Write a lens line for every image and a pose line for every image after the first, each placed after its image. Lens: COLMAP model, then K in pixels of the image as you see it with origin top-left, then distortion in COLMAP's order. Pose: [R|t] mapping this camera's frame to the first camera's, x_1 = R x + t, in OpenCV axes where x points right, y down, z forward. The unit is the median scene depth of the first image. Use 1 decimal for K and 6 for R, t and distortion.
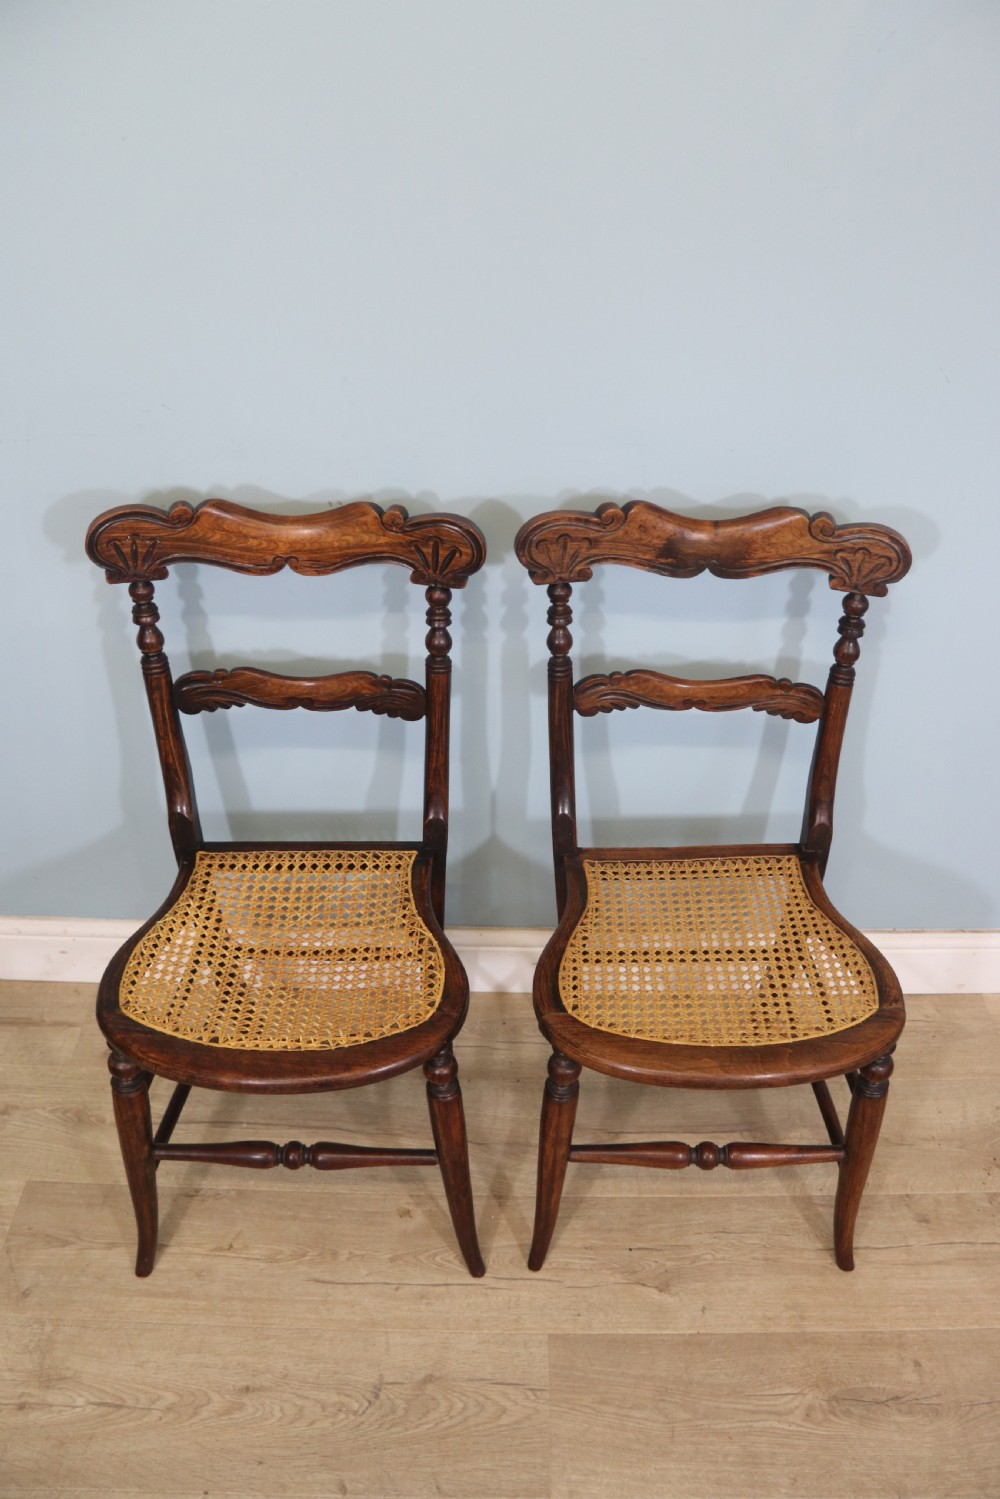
lens RADIAL K [[1144.1, 0, 491.5], [0, 1144.1, 741.3], [0, 0, 1]] dist [-0.139567, 0.051393]
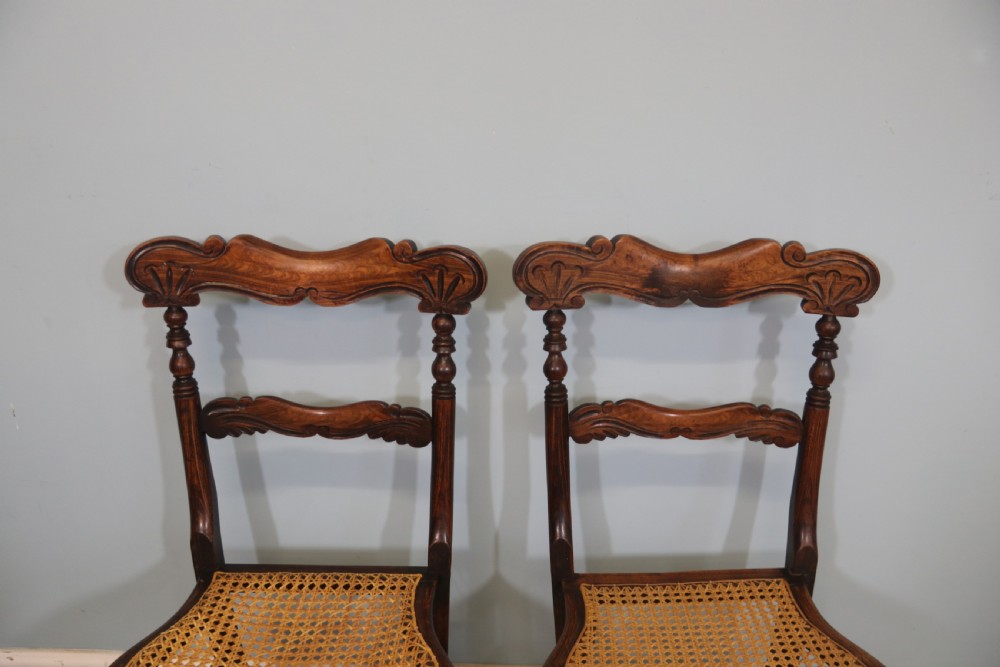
lens RADIAL K [[812.4, 0, 488.9], [0, 812.4, 337.7], [0, 0, 1]] dist [-0.102944, 0.040450]
pose [[0.999782, 0.001458, -0.020812, 0.012631], [-0.006900, 0.964530, -0.263884, 0.087627], [0.019689, 0.263970, 0.964330, 0.243466]]
